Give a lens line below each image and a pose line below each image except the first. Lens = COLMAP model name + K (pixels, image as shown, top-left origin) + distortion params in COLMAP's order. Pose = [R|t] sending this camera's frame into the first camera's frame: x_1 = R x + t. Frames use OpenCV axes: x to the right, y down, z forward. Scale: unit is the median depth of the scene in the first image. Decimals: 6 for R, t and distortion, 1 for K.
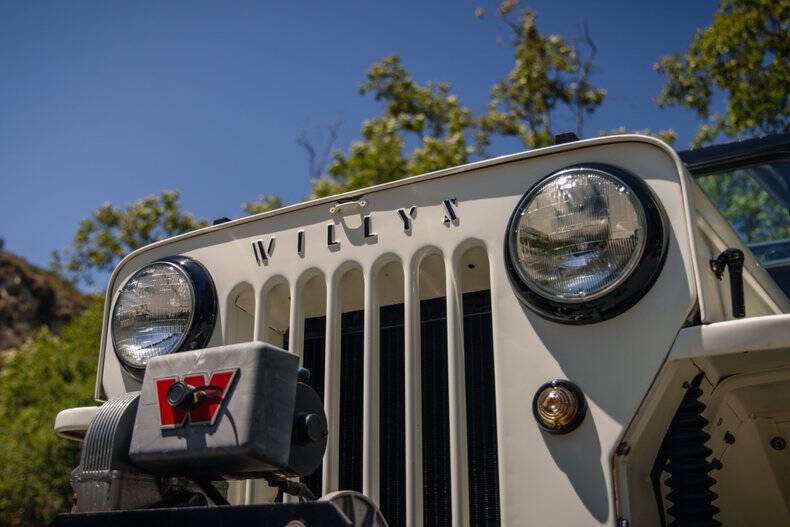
lens RADIAL K [[885.8, 0, 385.5], [0, 885.8, 264.3], [0, 0, 1]] dist [-0.014723, -0.012543]
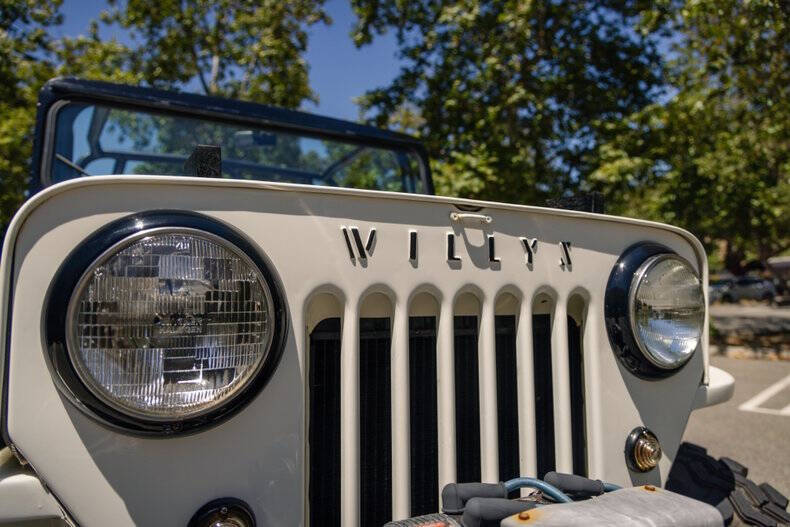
lens RADIAL K [[519.0, 0, 395.0], [0, 519.0, 263.5], [0, 0, 1]] dist [-0.004654, -0.000617]
pose [[0.560072, 0.061568, 0.826153, -0.501637], [-0.281033, 0.952222, 0.119558, -0.063037], [-0.779320, -0.299137, 0.550616, 0.783353]]
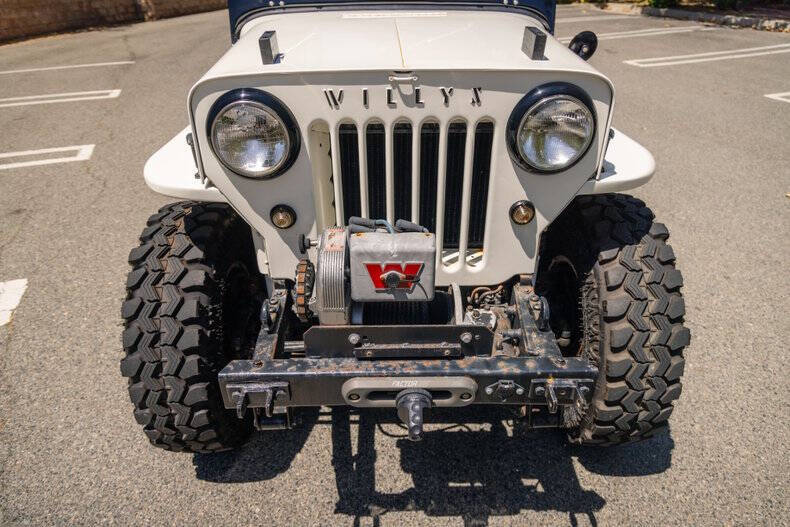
lens RADIAL K [[519.0, 0, 395.0], [0, 519.0, 263.5], [0, 0, 1]] dist [-0.004654, -0.000617]
pose [[0.862055, -0.259762, 0.435184, -0.518014], [-0.171871, 0.657948, 0.733188, -0.500538], [-0.476783, -0.706844, 0.522541, 0.345098]]
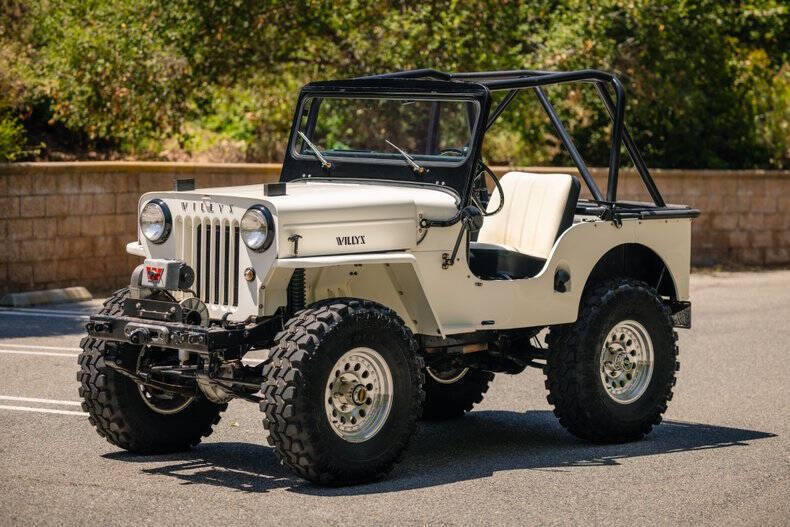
lens RADIAL K [[2444.4, 0, 395.0], [0, 2444.4, 263.5], [0, 0, 1]] dist [0.008963, -0.178498]
pose [[0.963006, 0.037842, -0.266810, 2.893238], [0.073221, 0.916099, 0.394209, -3.191476], [0.259342, -0.399162, 0.879438, -6.449680]]
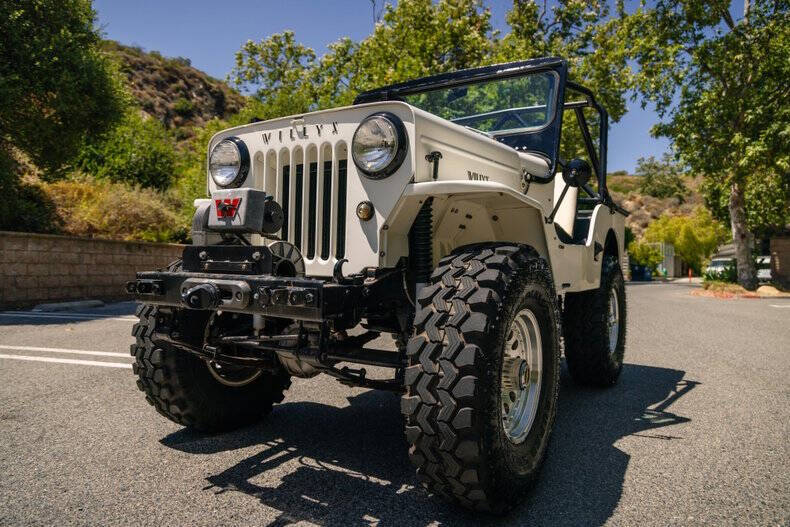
lens RADIAL K [[519.0, 0, 395.0], [0, 519.0, 263.5], [0, 0, 1]] dist [-0.004654, -0.000617]
pose [[0.998384, 0.025013, -0.051020, 0.305169], [-0.006172, 0.940327, 0.340217, -0.185208], [0.056486, -0.339353, 0.938962, -0.433790]]
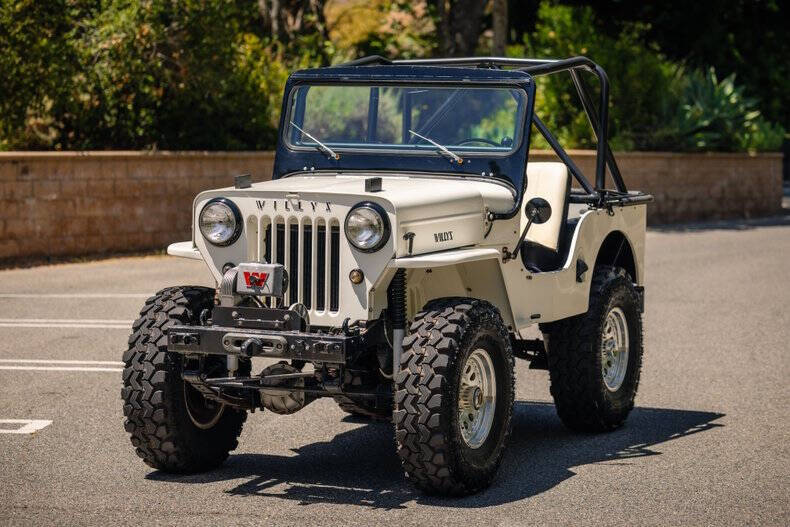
lens RADIAL K [[2300.0, 0, 395.0], [0, 2300.0, 263.5], [0, 0, 1]] dist [0.006468, -2.138087]
pose [[0.996530, 0.008470, 0.082808, -0.330643], [-0.041931, 0.910453, 0.411482, -2.970037], [-0.071908, -0.413526, 0.907648, -5.915309]]
